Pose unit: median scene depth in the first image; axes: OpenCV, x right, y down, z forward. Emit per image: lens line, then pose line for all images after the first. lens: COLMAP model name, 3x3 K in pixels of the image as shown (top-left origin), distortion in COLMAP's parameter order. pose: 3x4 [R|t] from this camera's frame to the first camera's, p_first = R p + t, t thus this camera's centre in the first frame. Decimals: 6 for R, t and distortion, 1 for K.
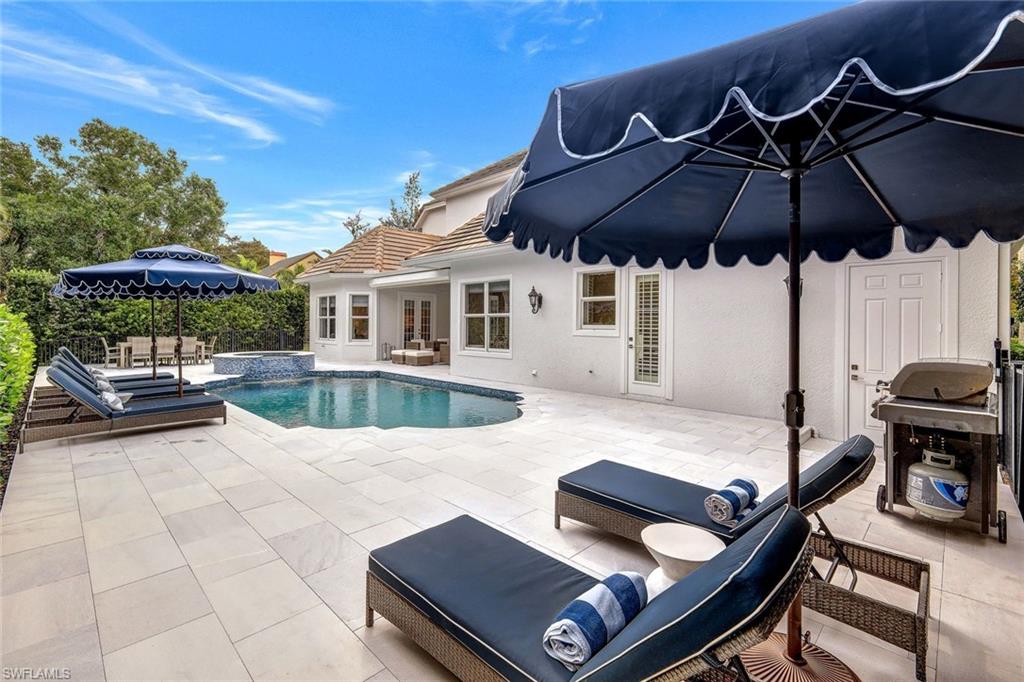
lens RADIAL K [[451.2, 0, 514.9], [0, 451.2, 326.2], [0, 0, 1]] dist [-0.000375, -0.000160]
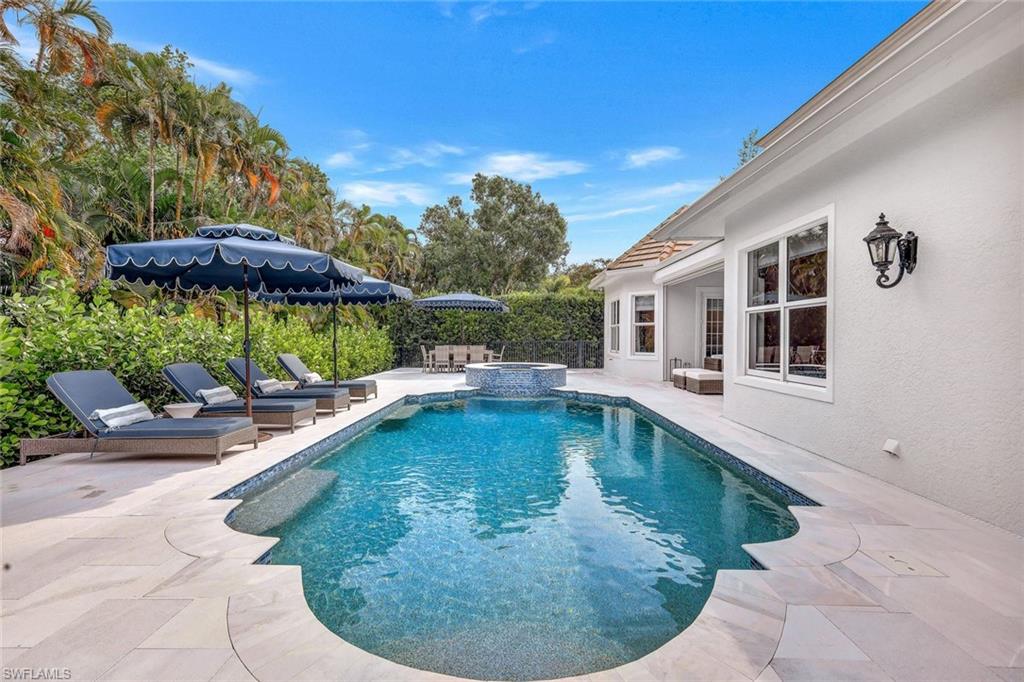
lens RADIAL K [[443.1, 0, 515.5], [0, 443.1, 338.3], [0, 0, 1]] dist [0.001974, 0.000316]
pose [[0.696197, -0.000074, -0.717851, 0.068700], [-0.004692, 0.999978, -0.004653, 0.011960], [0.717835, 0.006608, 0.696182, 0.395676]]
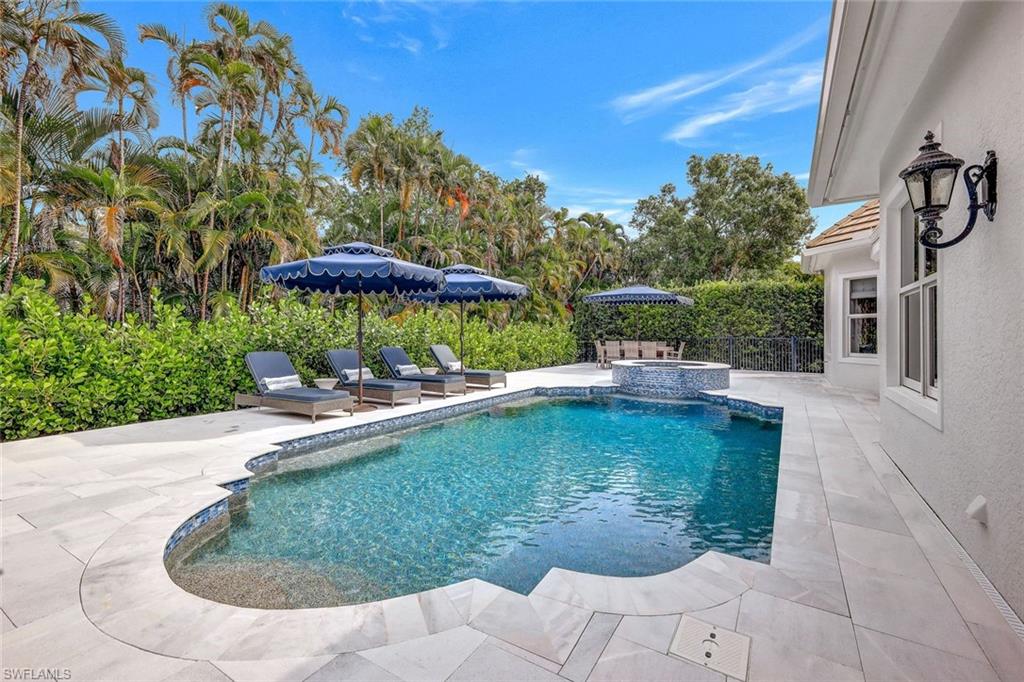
lens RADIAL K [[451.2, 0, 514.9], [0, 451.2, 326.2], [0, 0, 1]] dist [-0.000375, -0.000160]
pose [[0.232120, -0.016218, -0.972552, 0.160736], [-0.012263, 0.999733, -0.019598, 0.014289], [0.972610, 0.016475, 0.231859, 0.548267]]
